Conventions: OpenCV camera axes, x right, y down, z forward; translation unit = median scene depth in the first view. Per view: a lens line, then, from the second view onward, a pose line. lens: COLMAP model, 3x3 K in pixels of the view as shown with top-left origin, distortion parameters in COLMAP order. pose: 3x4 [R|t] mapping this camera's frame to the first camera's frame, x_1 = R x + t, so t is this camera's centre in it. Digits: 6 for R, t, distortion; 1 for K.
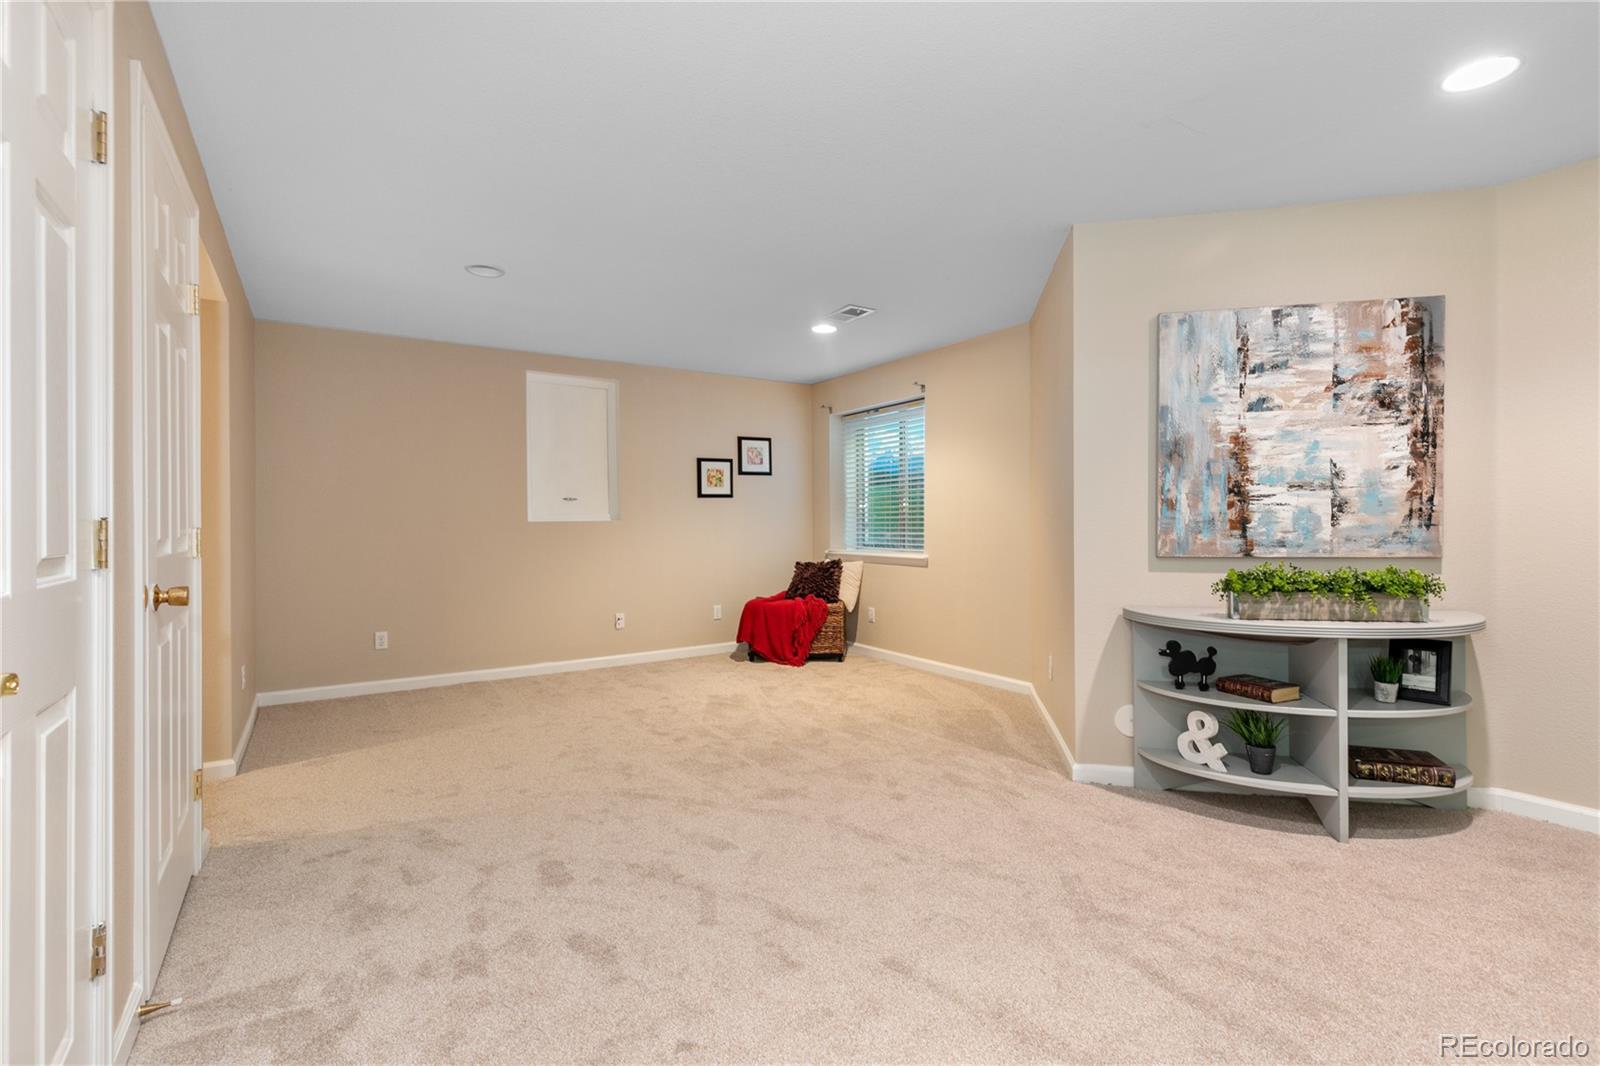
lens RADIAL K [[734.7, 0, 803.1], [0, 734.7, 525.0], [0, 0, 1]] dist [0.004415, -0.001127]
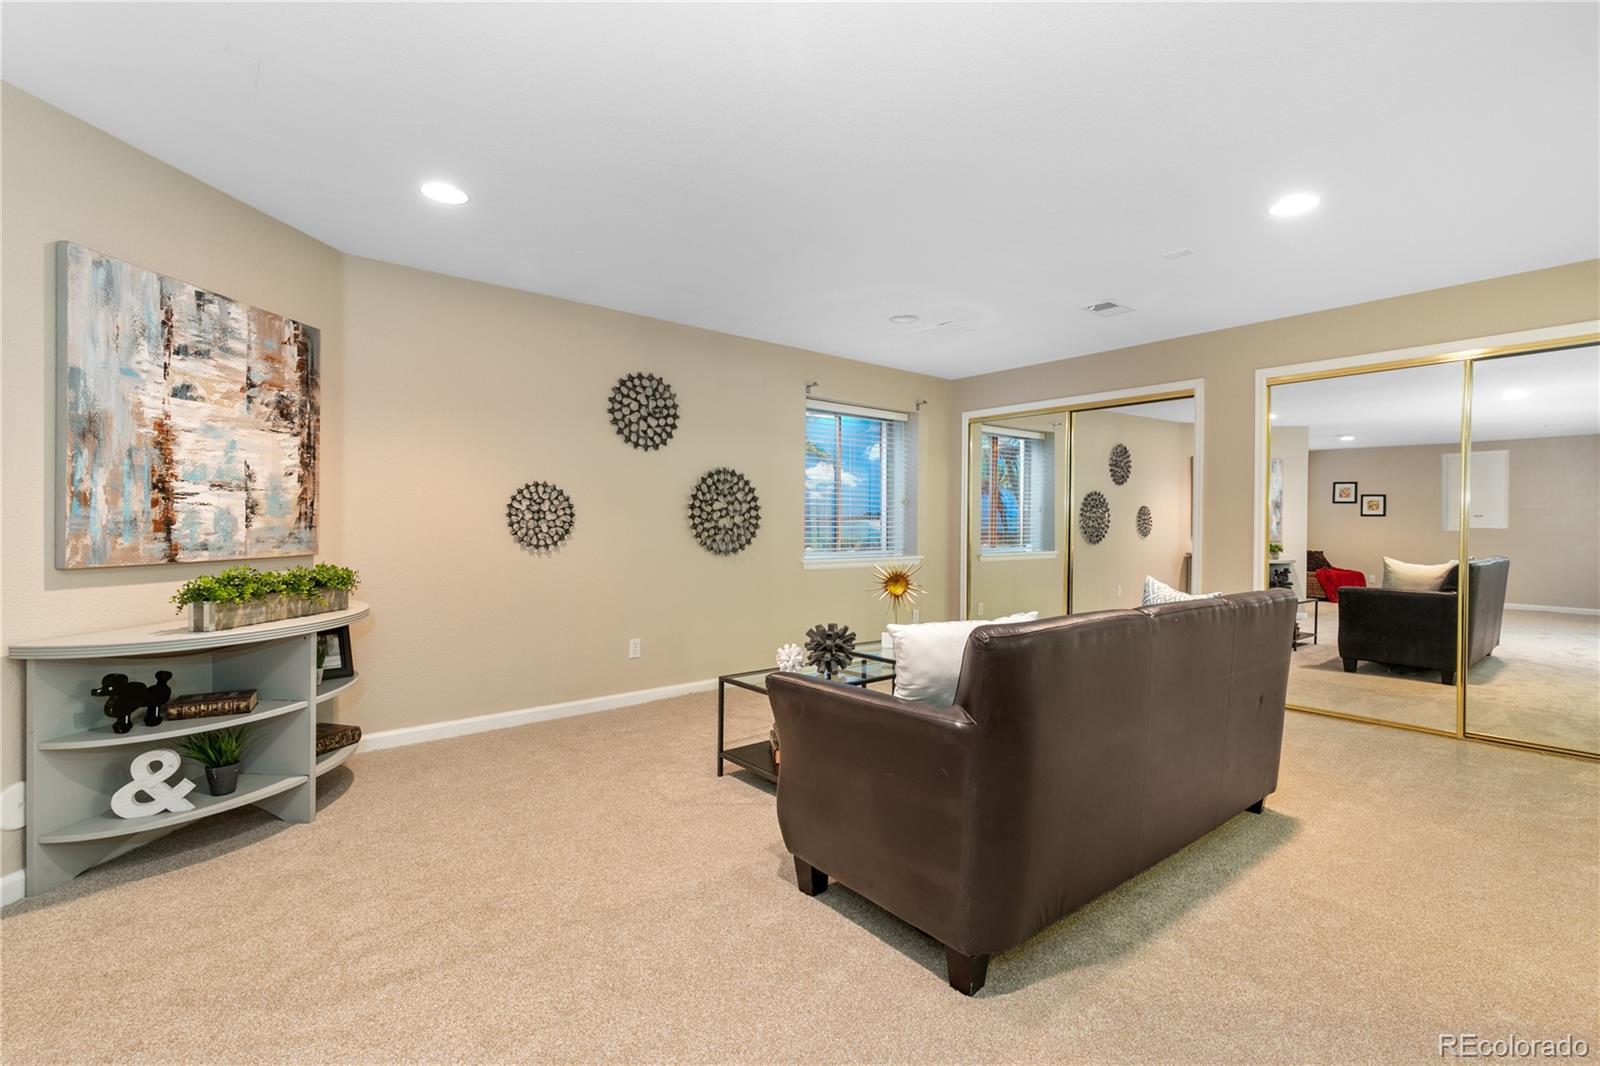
lens RADIAL K [[734.7, 0, 804.2], [0, 734.7, 534.9], [0, 0, 1]] dist [0.004415, -0.001127]
pose [[-0.129326, -0.009439, 0.991557, -0.371488], [-0.002747, 0.999954, 0.009161, 0.000111], [-0.991598, -0.001539, -0.129346, 0.376400]]
